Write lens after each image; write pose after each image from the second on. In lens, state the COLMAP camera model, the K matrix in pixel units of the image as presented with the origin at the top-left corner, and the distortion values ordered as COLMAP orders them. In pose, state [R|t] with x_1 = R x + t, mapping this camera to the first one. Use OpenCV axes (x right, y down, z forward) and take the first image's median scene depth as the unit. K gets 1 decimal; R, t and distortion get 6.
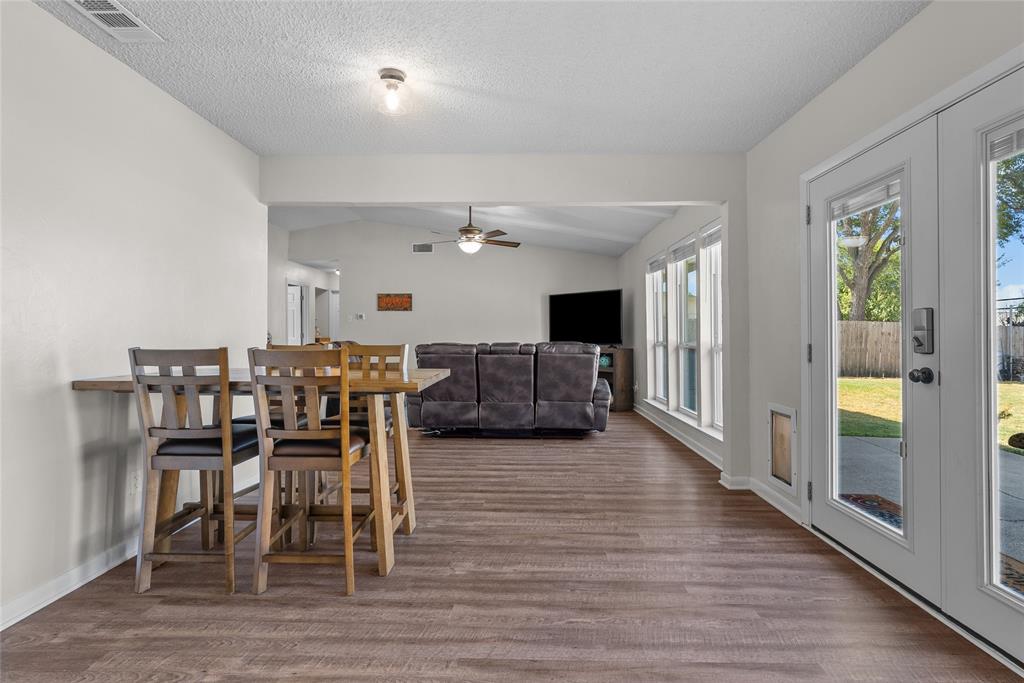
lens RADIAL K [[482.8, 0, 536.3], [0, 482.8, 331.6], [0, 0, 1]] dist [-0.006514, 0.000931]
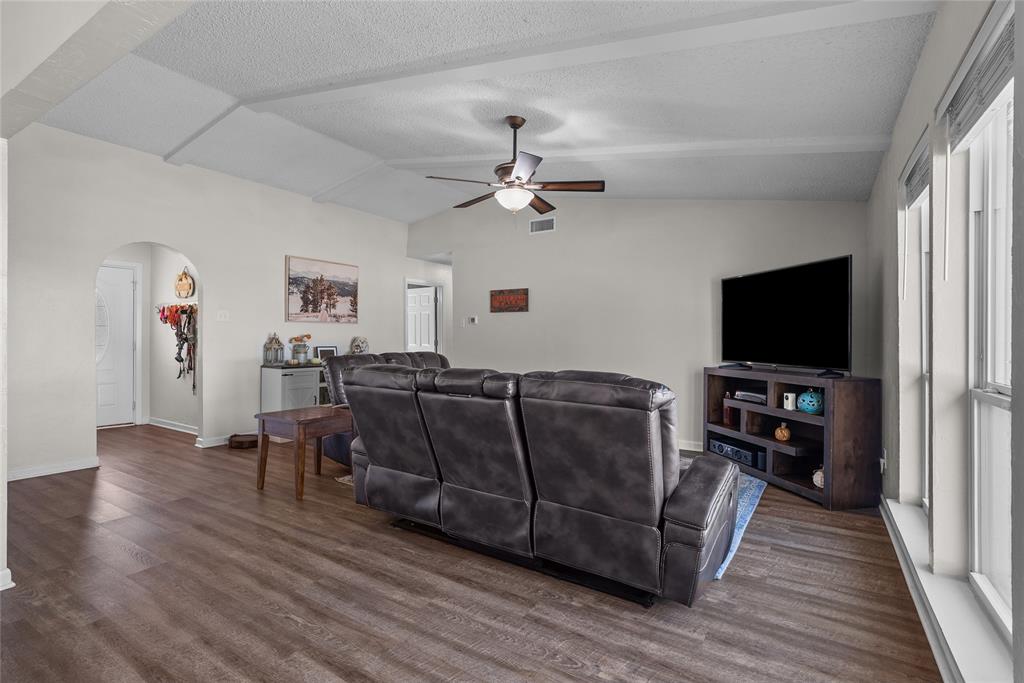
lens RADIAL K [[482.8, 0, 525.7], [0, 482.8, 341.8], [0, 0, 1]] dist [-0.006514, 0.000931]
pose [[0.851032, 0.010116, -0.525017, 0.228600], [-0.003208, 0.999896, 0.014067, -0.010381], [0.525105, -0.010288, 0.850976, 0.610336]]
